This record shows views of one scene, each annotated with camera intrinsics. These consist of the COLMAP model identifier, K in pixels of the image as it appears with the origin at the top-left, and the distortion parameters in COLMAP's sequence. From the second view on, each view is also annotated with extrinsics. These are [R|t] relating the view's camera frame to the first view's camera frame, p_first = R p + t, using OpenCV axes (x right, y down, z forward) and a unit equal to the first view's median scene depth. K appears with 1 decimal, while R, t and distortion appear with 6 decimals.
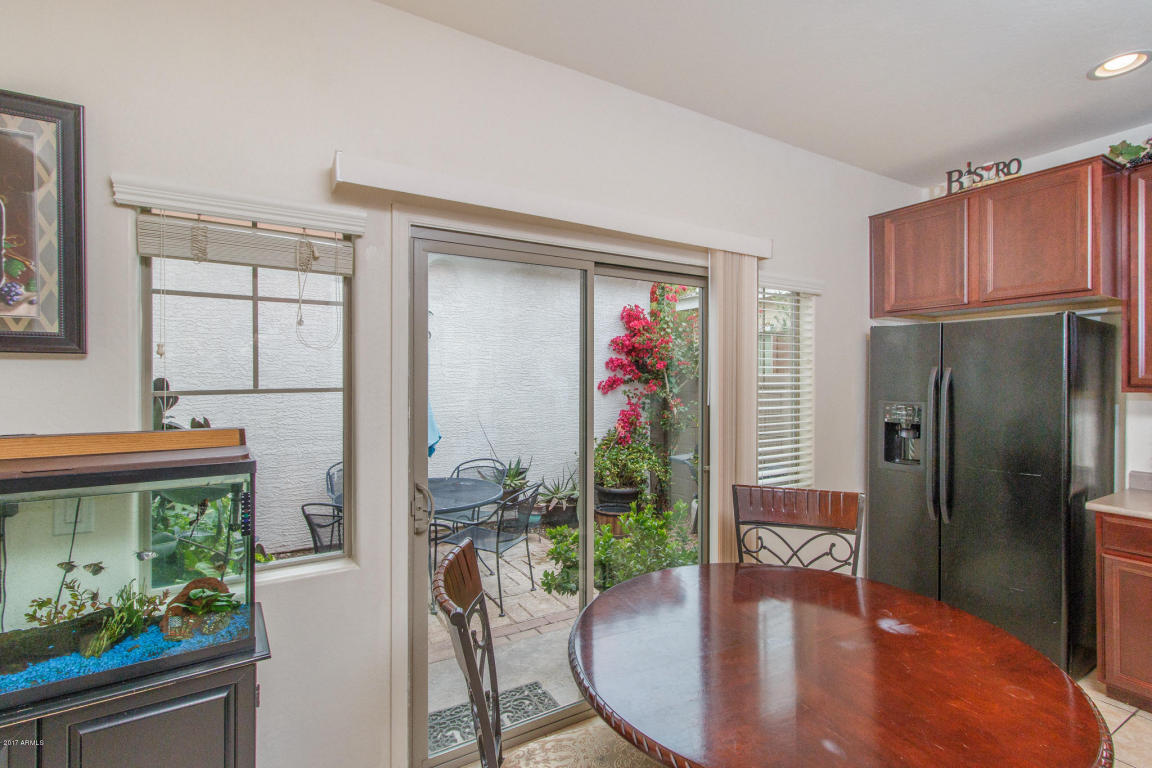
lens RADIAL K [[531.7, 0, 573.4], [0, 531.7, 383.3], [0, 0, 1]] dist [-0.001490, -0.000064]
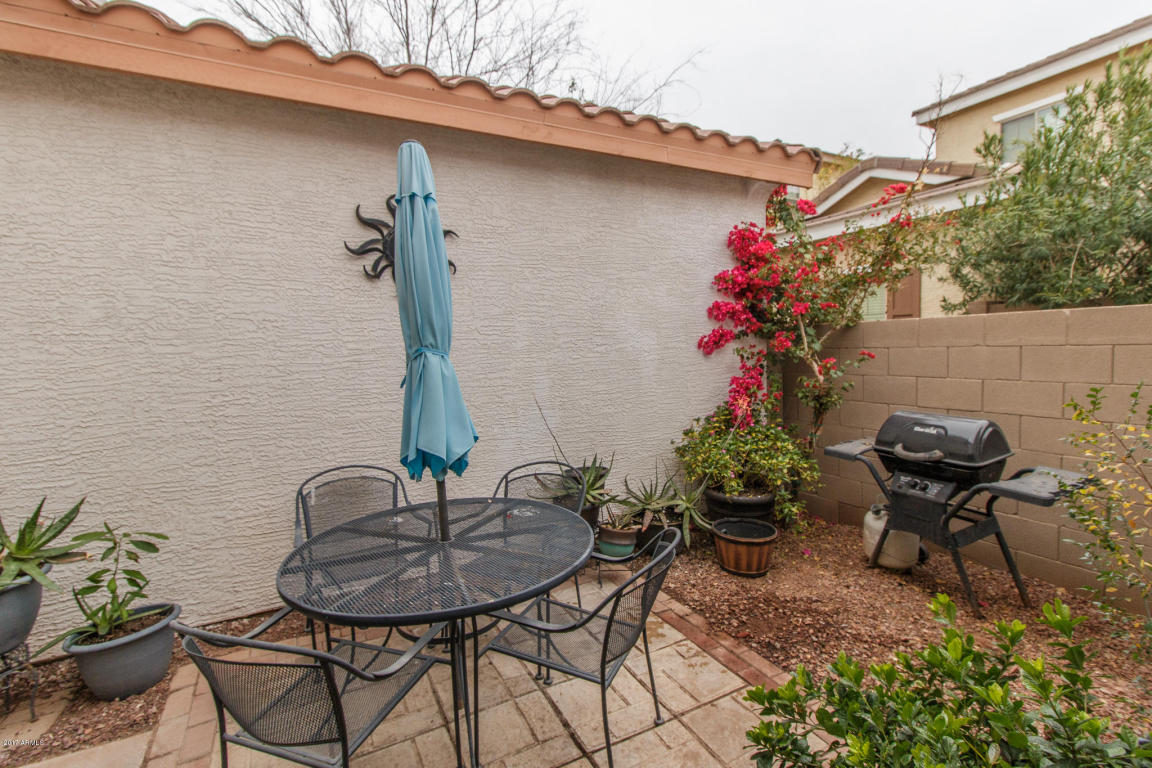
lens RADIAL K [[531.7, 0, 575.1], [0, 531.7, 373.1], [0, 0, 1]] dist [-0.001490, -0.000064]
pose [[0.997909, -0.027031, -0.058711, -0.079700], [0.029523, 0.998682, 0.041990, 0.010675], [0.057499, -0.043636, 0.997392, 0.320258]]
